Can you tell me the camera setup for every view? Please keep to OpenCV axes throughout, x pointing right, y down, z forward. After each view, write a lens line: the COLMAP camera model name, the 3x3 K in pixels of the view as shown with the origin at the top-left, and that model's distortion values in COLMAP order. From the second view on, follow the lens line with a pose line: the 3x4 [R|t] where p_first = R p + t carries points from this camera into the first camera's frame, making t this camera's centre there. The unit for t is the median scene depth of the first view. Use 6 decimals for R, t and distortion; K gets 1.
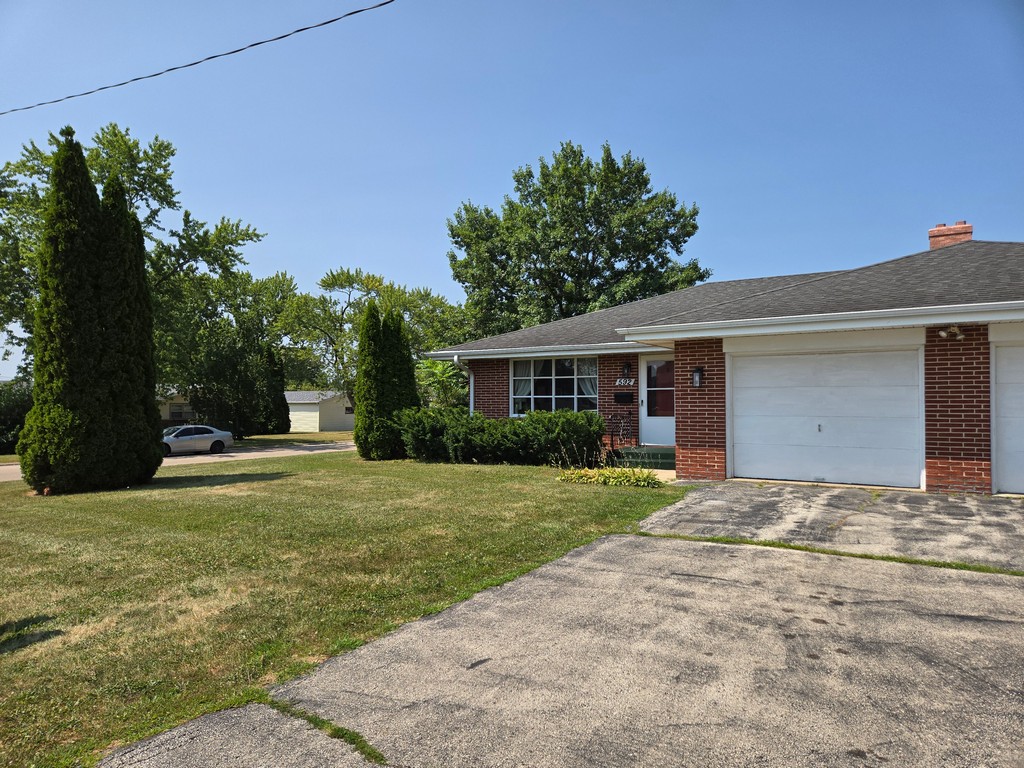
lens RADIAL K [[691.3, 0, 508.7], [0, 691.3, 393.9], [0, 0, 1]] dist [0.073953, -0.000578]
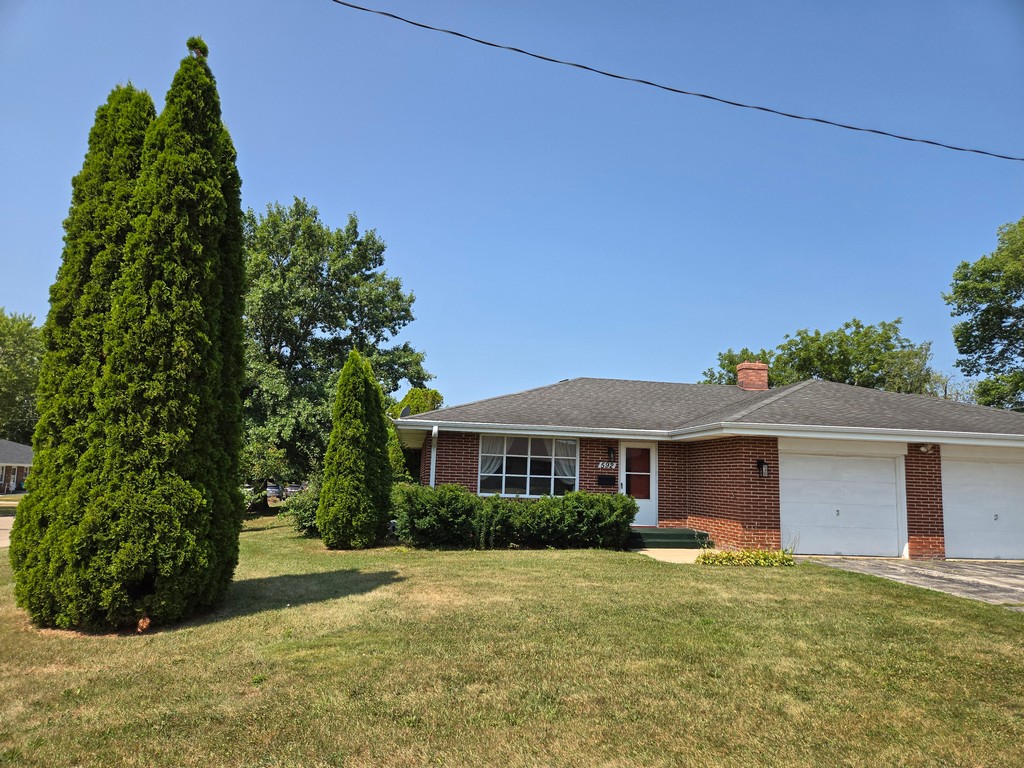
lens RADIAL K [[679.1, 0, 510.1], [0, 679.1, 392.4], [0, 0, 1]] dist [0.076707, -0.066838]
pose [[0.764494, 0.110061, 0.635166, -0.621969], [-0.040701, 0.991592, -0.122834, 0.006296], [-0.643345, 0.068054, 0.762546, 0.293153]]
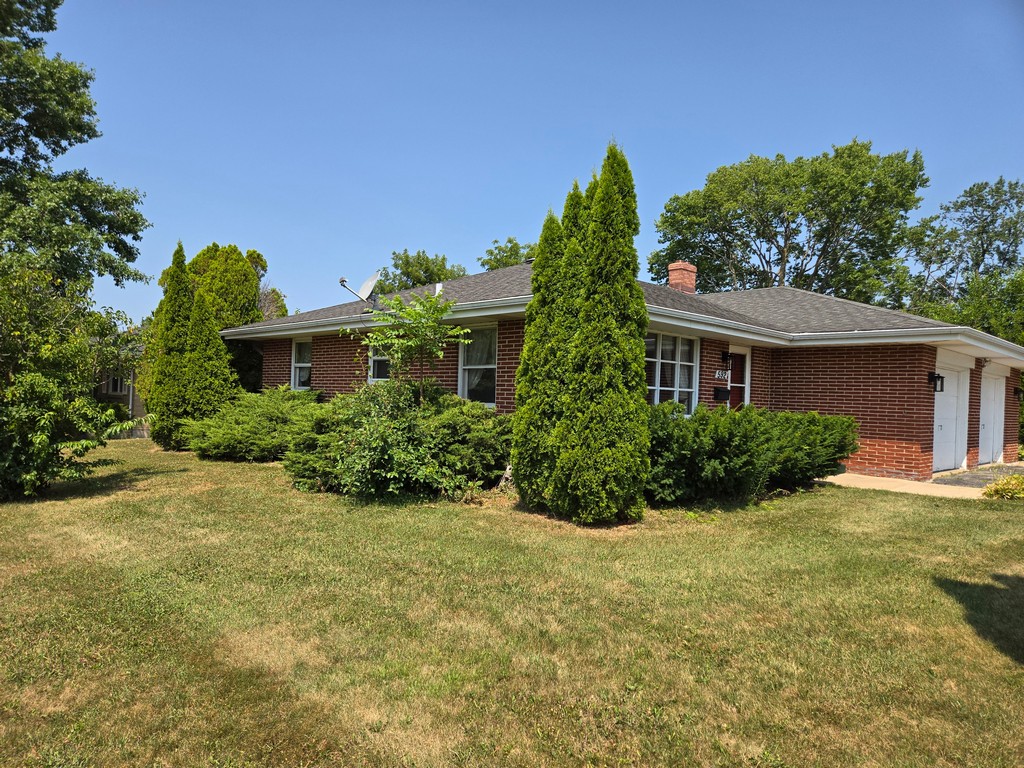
lens RADIAL K [[679.1, 0, 510.1], [0, 679.1, 392.4], [0, 0, 1]] dist [0.076707, -0.066838]
pose [[0.234458, 0.020844, 0.971903, -0.676595], [-0.045497, 0.998910, -0.010448, 0.024109], [-0.971061, -0.041769, 0.235150, 1.053774]]
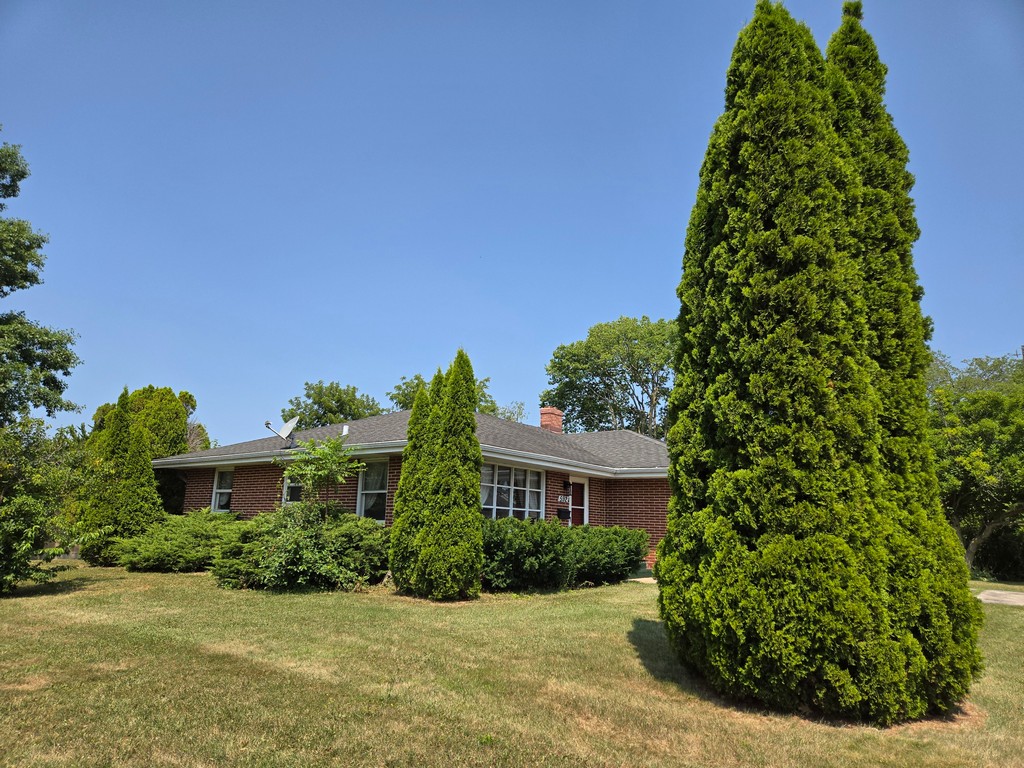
lens RADIAL K [[679.1, 0, 510.1], [0, 679.1, 392.4], [0, 0, 1]] dist [0.076707, -0.066838]
pose [[0.108931, 0.204717, 0.972741, -0.901722], [-0.044737, 0.978582, -0.200936, 0.037331], [-0.993042, -0.021629, 0.115756, 0.965527]]
